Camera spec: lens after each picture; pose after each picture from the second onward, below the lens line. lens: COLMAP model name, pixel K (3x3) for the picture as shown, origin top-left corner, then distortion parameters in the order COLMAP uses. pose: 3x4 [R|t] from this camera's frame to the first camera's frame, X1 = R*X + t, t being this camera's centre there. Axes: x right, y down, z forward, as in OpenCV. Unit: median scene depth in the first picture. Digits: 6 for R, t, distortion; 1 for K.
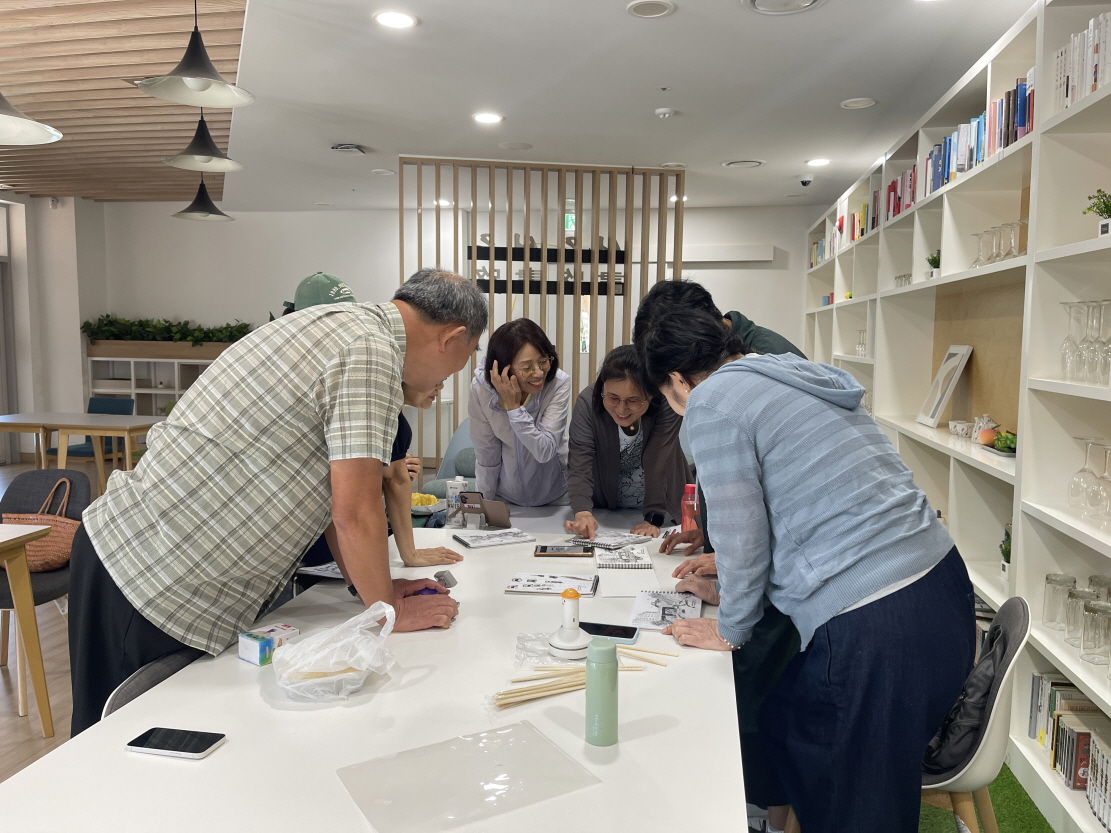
lens RADIAL K [[838.6, 0, 555.4], [0, 838.6, 413.1], [0, 0, 1]] dist [0.055802, -0.036535]
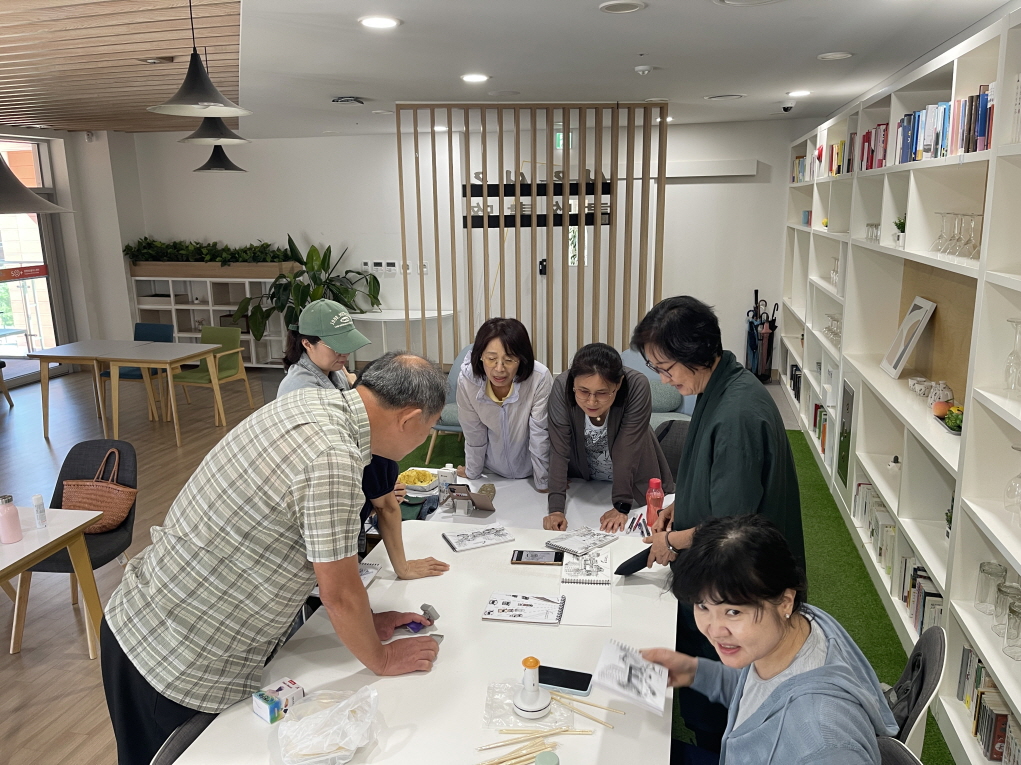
lens RADIAL K [[770.7, 0, 512.2], [0, 770.7, 372.3], [0, 0, 1]] dist [0.055802, -0.036535]
pose [[0.997942, -0.012742, -0.062838, 0.027247], [0.020763, 0.991468, 0.128687, -0.132574], [0.060662, -0.129727, 0.989692, -0.003060]]
